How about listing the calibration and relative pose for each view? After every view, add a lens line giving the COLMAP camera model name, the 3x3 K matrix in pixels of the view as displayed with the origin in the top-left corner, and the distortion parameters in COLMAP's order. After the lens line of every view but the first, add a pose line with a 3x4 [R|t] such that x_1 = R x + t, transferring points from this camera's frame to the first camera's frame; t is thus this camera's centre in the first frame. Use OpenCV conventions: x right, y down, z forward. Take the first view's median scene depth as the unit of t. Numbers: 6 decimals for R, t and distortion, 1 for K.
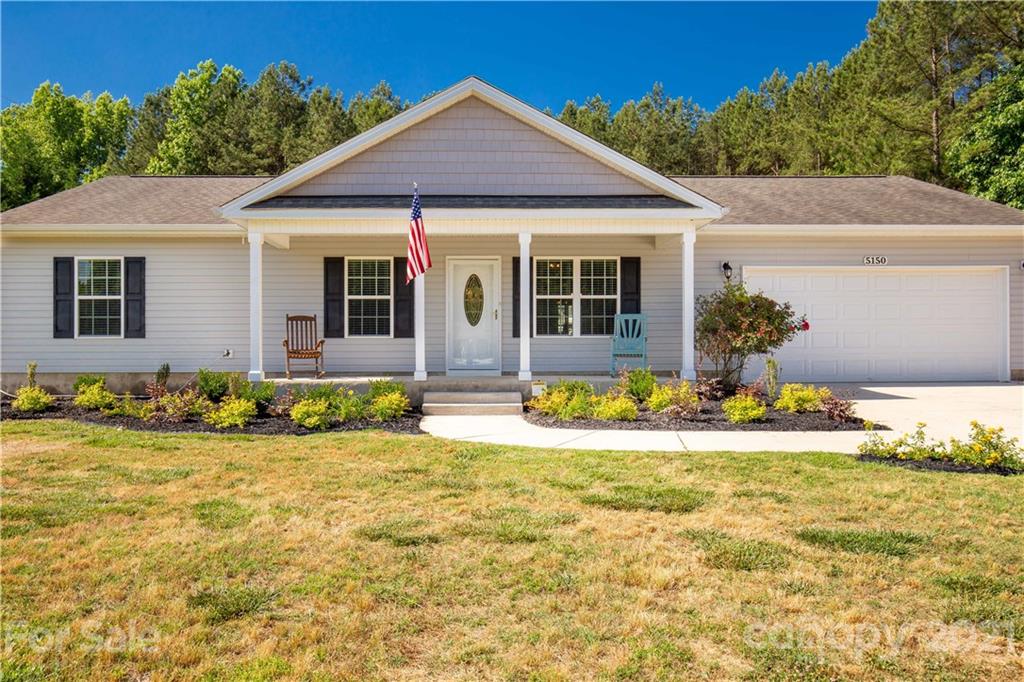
lens RADIAL K [[728.8, 0, 478.5], [0, 728.8, 351.4], [0, 0, 1]] dist [-0.003646, 0.002109]
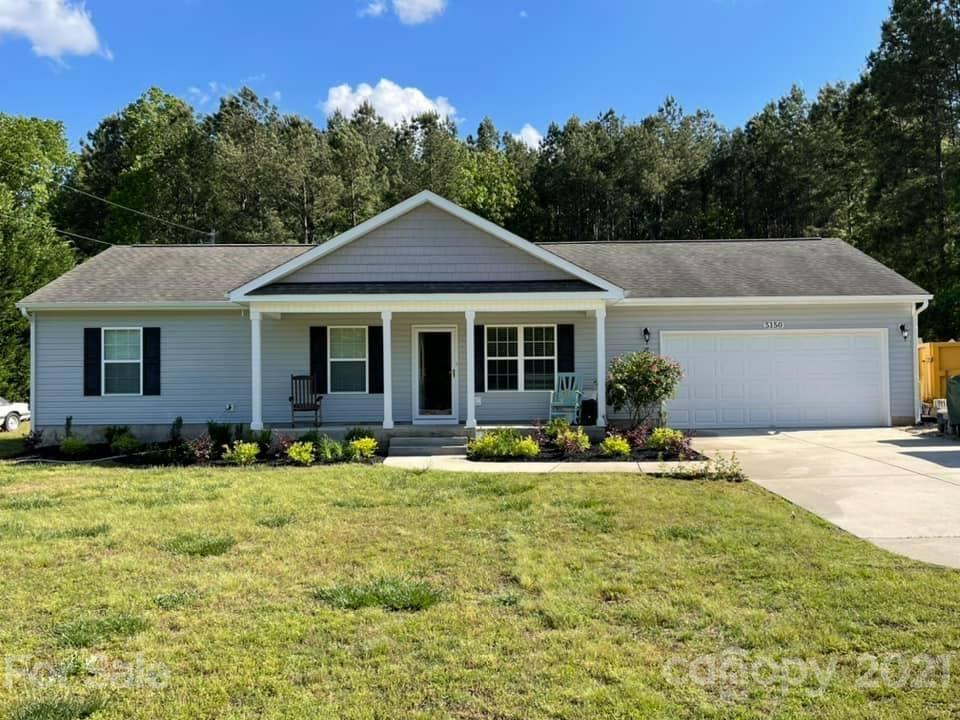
lens RADIAL K [[881.9, 0, 480.8], [0, 881.9, 367.7], [0, 0, 1]] dist [0.047005, 0.000000]
pose [[0.999861, -0.007363, -0.014939, 0.090634], [0.006806, 0.999293, -0.036971, -0.005920], [0.015200, 0.036864, 0.999205, -0.449447]]
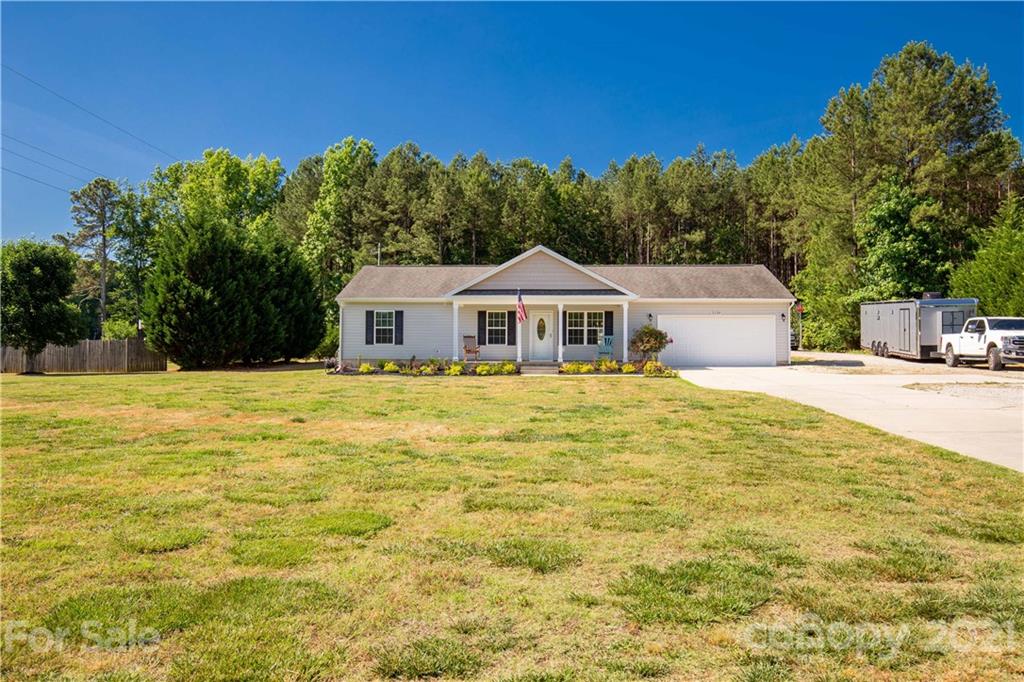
lens RADIAL K [[758.9, 0, 508.1], [0, 758.9, 347.6], [0, 0, 1]] dist [-0.000232, -0.002580]
pose [[0.997530, 0.006141, -0.069979, 0.058117], [-0.007701, 0.999727, -0.022043, 0.042800], [0.069825, 0.022527, 0.997305, -1.440592]]
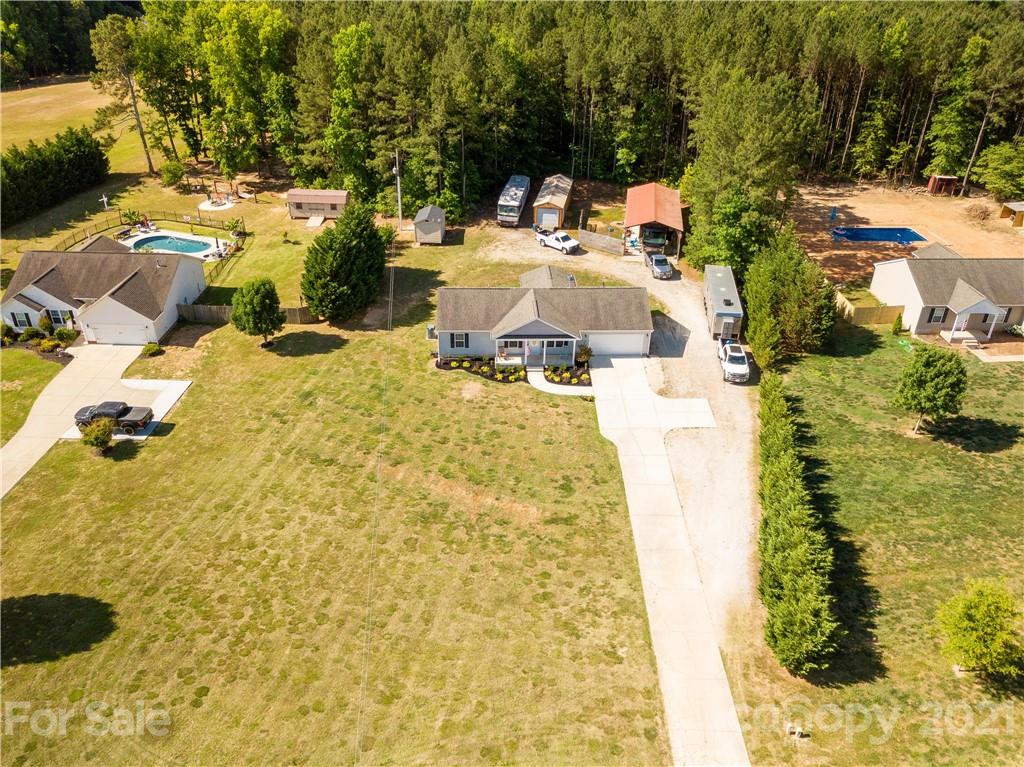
lens RADIAL K [[801.4, 0, 503.6], [0, 801.4, 384.0], [0, 0, 1]] dist [0.009998, -0.011051]
pose [[0.999680, 0.003064, 0.025123, -0.354918], [-0.015153, 0.867529, 0.497156, -2.507979], [-0.020272, -0.497378, 0.867297, -3.839854]]
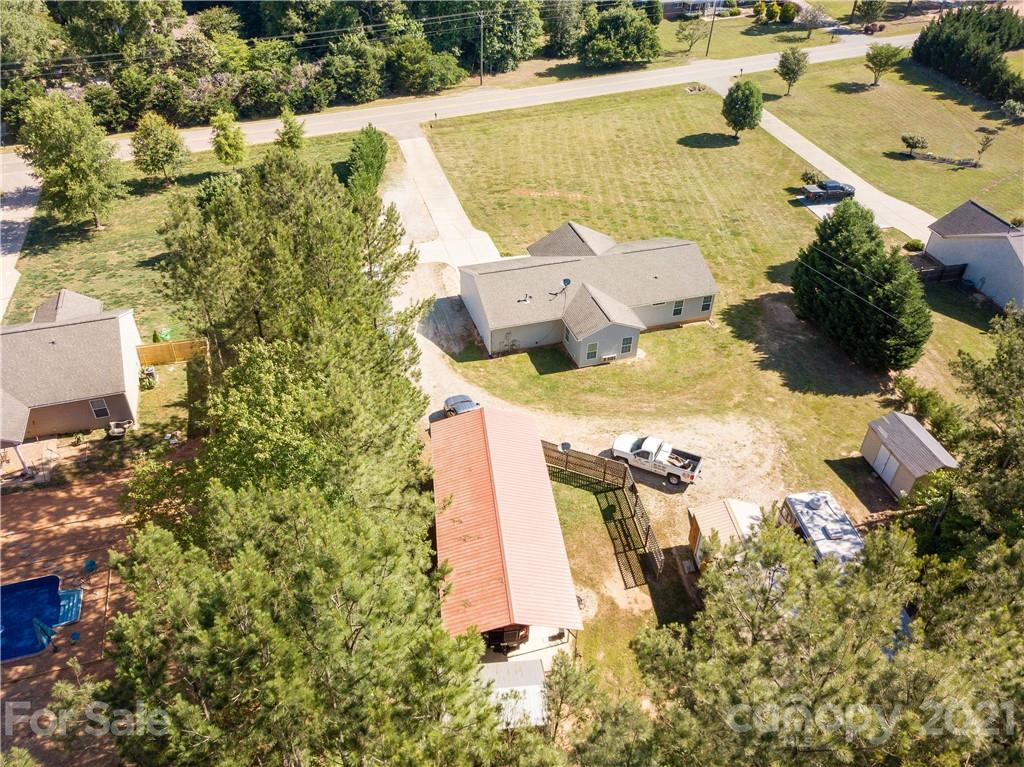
lens RADIAL K [[801.4, 0, 504.0], [0, 801.4, 381.6], [0, 0, 1]] dist [0.009998, -0.011051]
pose [[-0.957999, 0.164683, -0.234772, 1.810987], [-0.012953, 0.792984, 0.609104, -2.684795], [0.286480, 0.586562, -0.757545, 5.318298]]
